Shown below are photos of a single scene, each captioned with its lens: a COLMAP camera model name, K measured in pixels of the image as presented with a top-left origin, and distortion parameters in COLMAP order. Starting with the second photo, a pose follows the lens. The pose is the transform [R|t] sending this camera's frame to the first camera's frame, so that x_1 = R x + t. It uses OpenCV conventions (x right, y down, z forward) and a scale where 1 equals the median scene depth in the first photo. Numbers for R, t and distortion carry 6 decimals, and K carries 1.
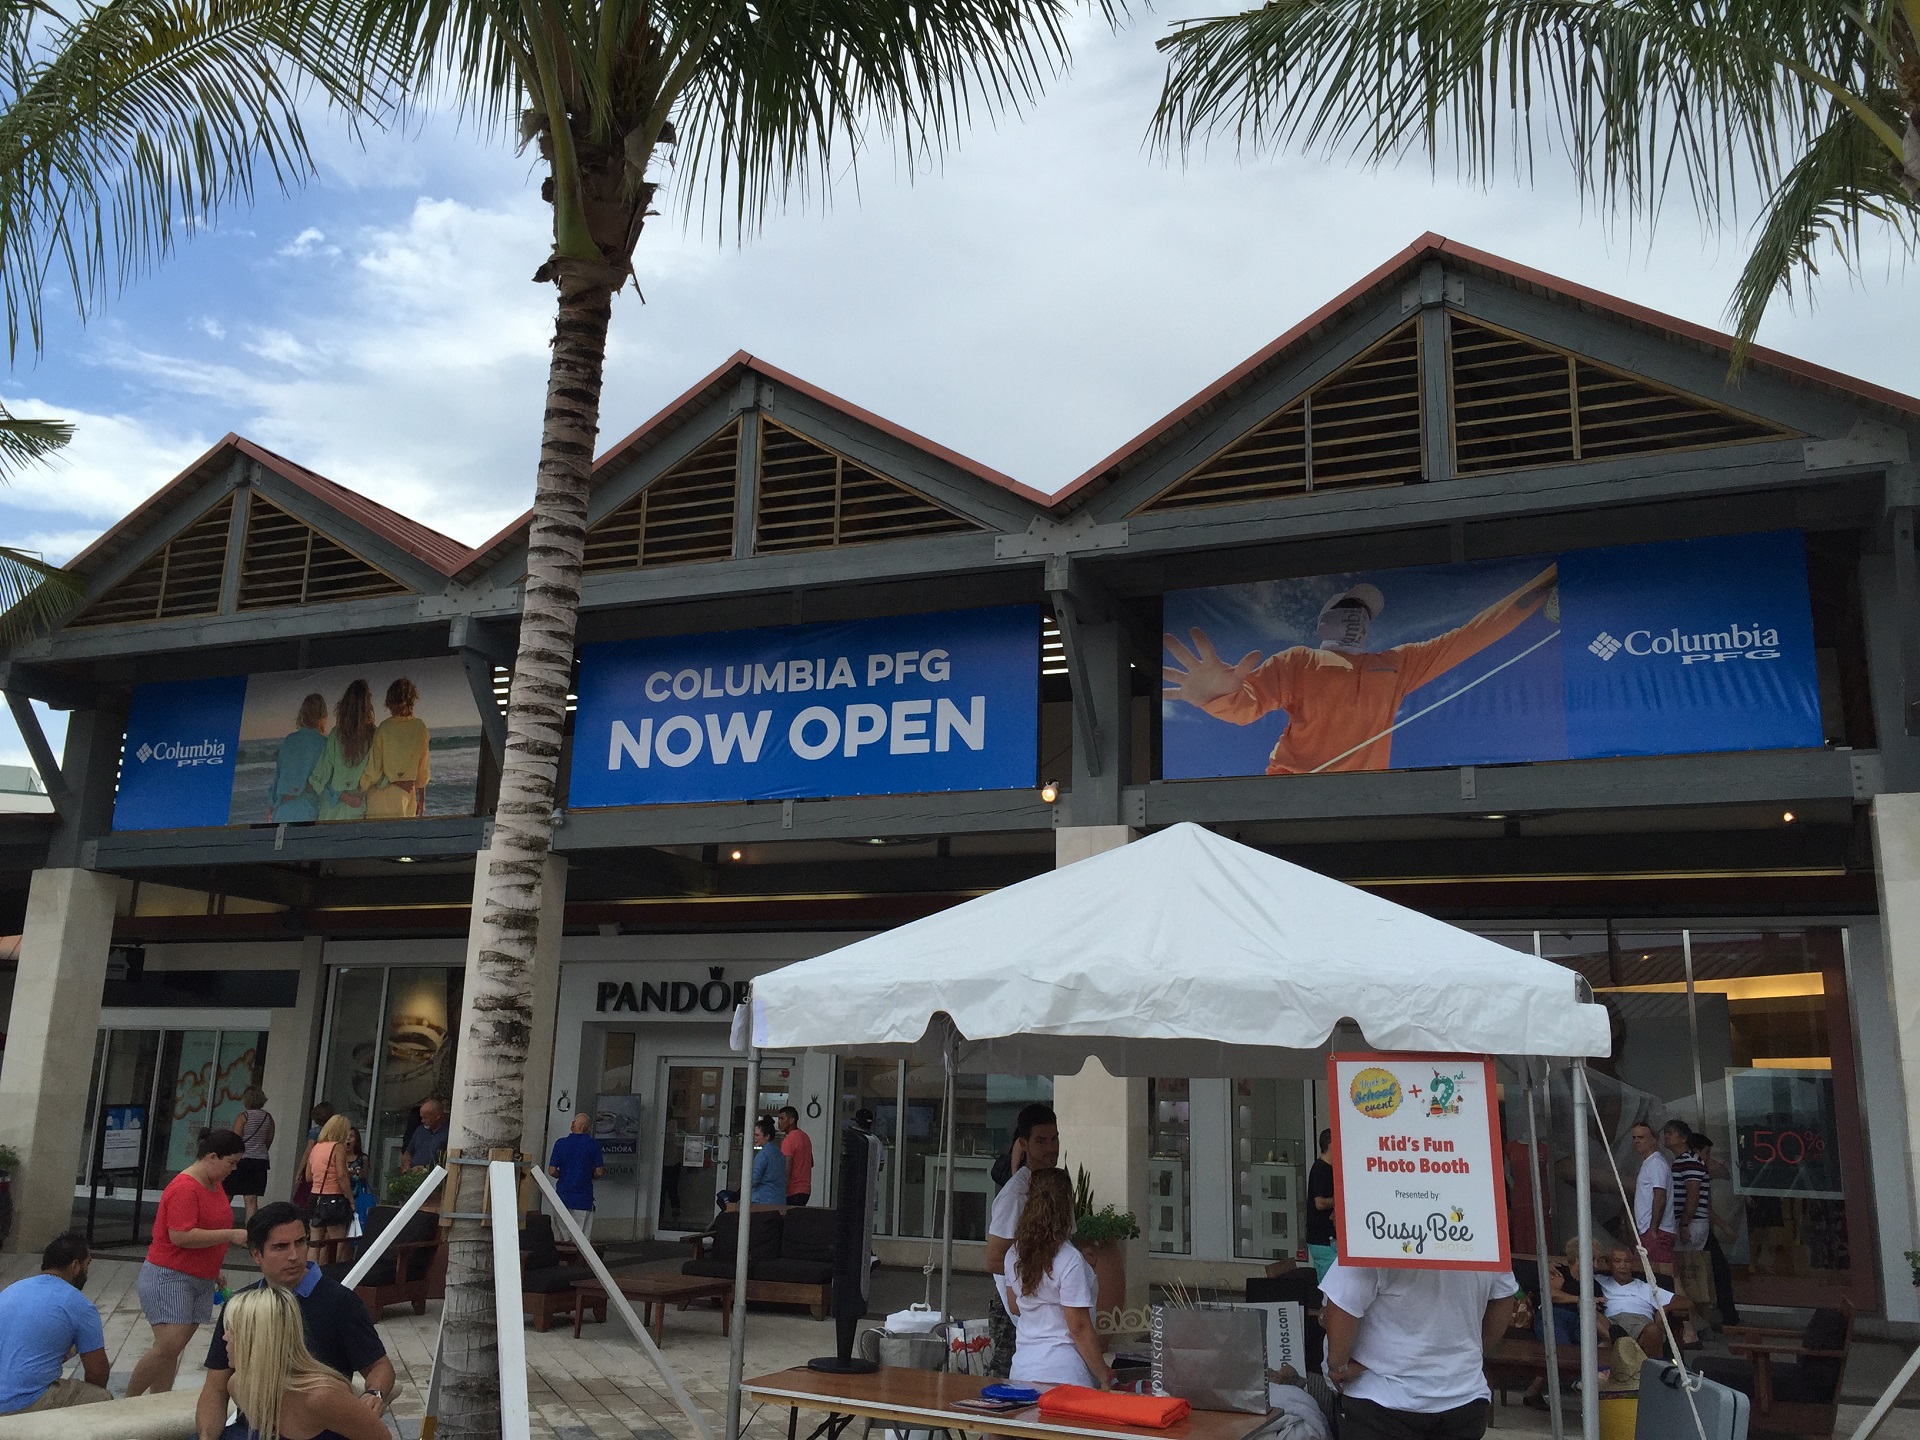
lens RADIAL K [[1626.5, 0, 961.0], [0, 1626.5, 729.1], [0, 0, 1]] dist [0.034924, -0.002543]
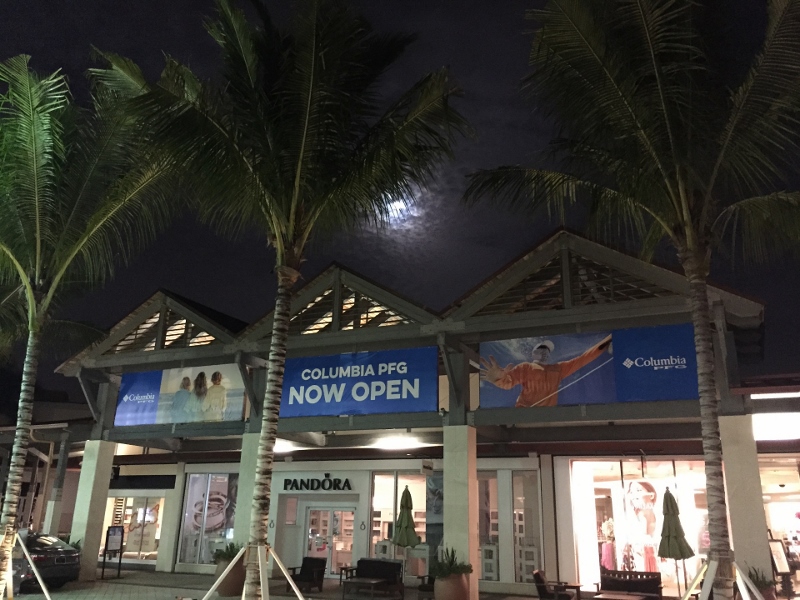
lens RADIAL K [[677.7, 0, 400.3], [0, 677.7, 297.0], [0, 0, 1]] dist [0.034924, -0.002543]
pose [[0.998850, -0.019230, -0.043913, 0.035057], [0.015054, 0.995503, -0.093527, -0.049650], [0.045514, 0.092758, 0.994648, -0.195308]]
